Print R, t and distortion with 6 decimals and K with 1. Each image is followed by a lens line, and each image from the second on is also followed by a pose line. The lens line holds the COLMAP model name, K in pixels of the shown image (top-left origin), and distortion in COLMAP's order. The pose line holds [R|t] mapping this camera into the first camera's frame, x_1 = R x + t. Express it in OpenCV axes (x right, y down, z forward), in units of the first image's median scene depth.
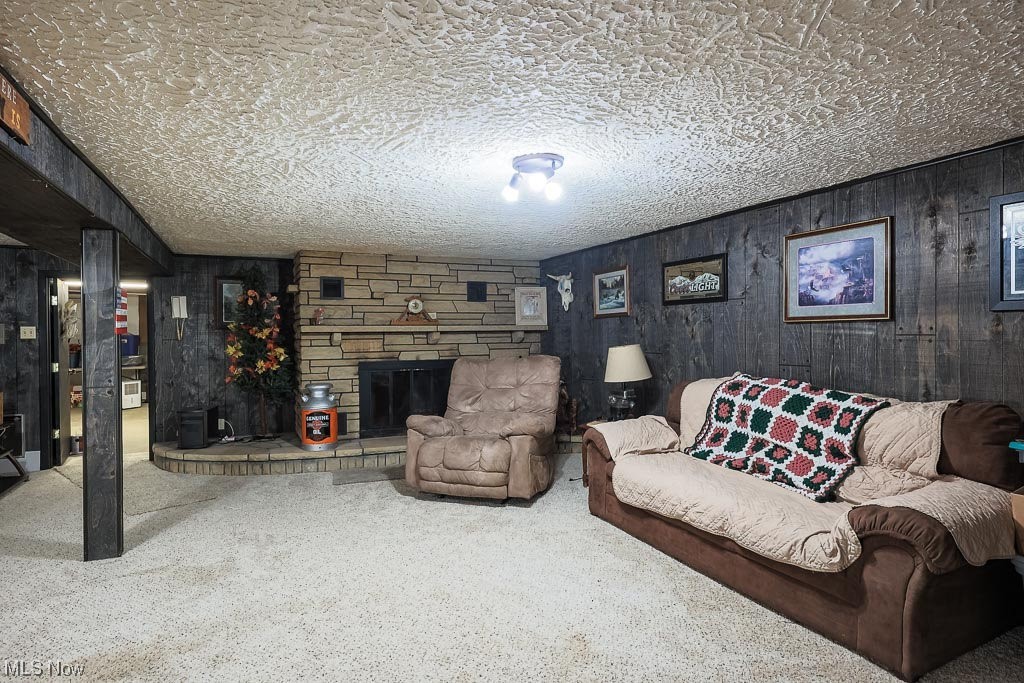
lens RADIAL K [[558.7, 0, 513.6], [0, 558.7, 340.1], [0, 0, 1]] dist [-0.000447, -0.000259]
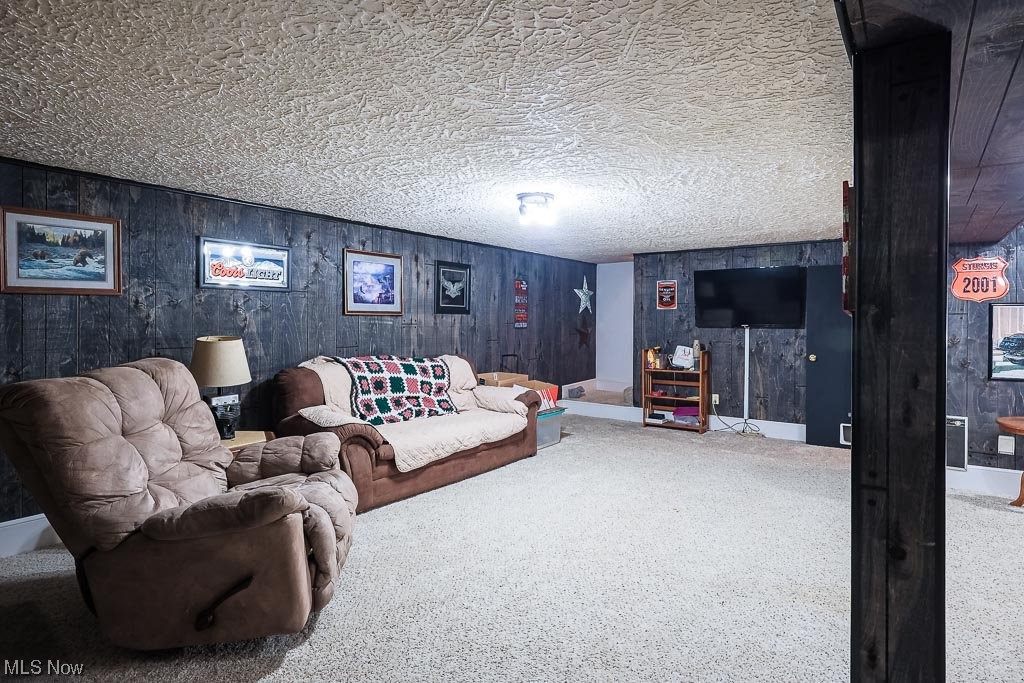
lens RADIAL K [[558.7, 0, 512.2], [0, 558.7, 331.0], [0, 0, 1]] dist [-0.000447, -0.000259]
pose [[-0.474053, -0.009256, 0.880448, -0.937651], [0.009592, 0.999831, 0.015676, -0.010773], [-0.880444, 0.015876, -0.473884, 1.404150]]
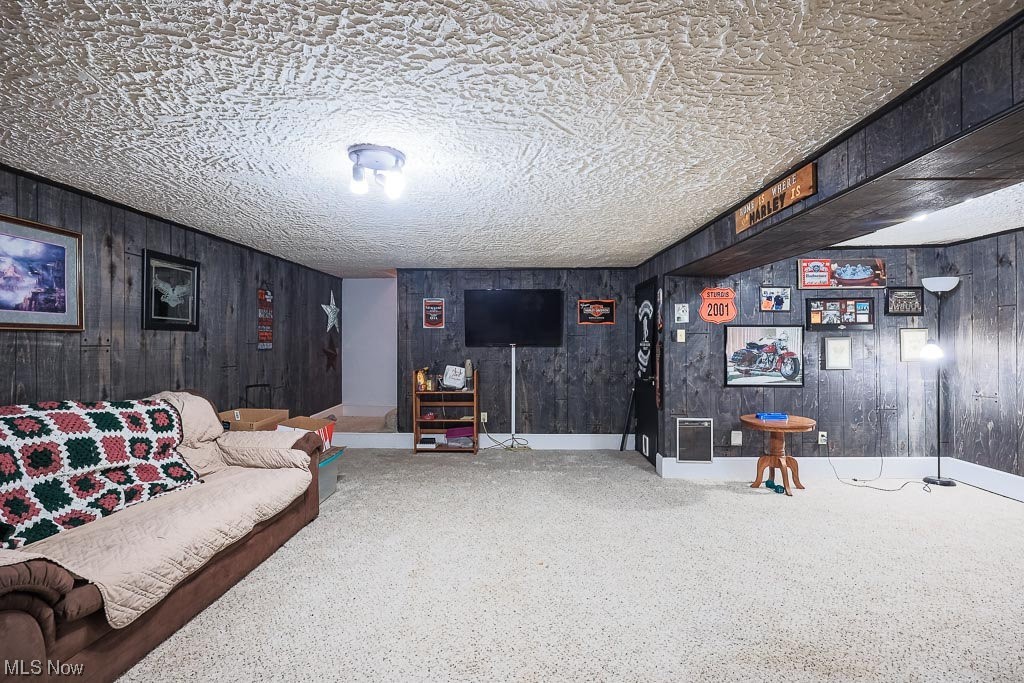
lens RADIAL K [[483.2, 0, 513.3], [0, 483.2, 341.9], [0, 0, 1]] dist [0.005680, -0.001923]
pose [[-0.889470, 0.008787, 0.456909, -0.431498], [0.012765, 0.999903, 0.005620, -0.010833], [-0.456816, 0.010831, -0.889495, 1.330372]]
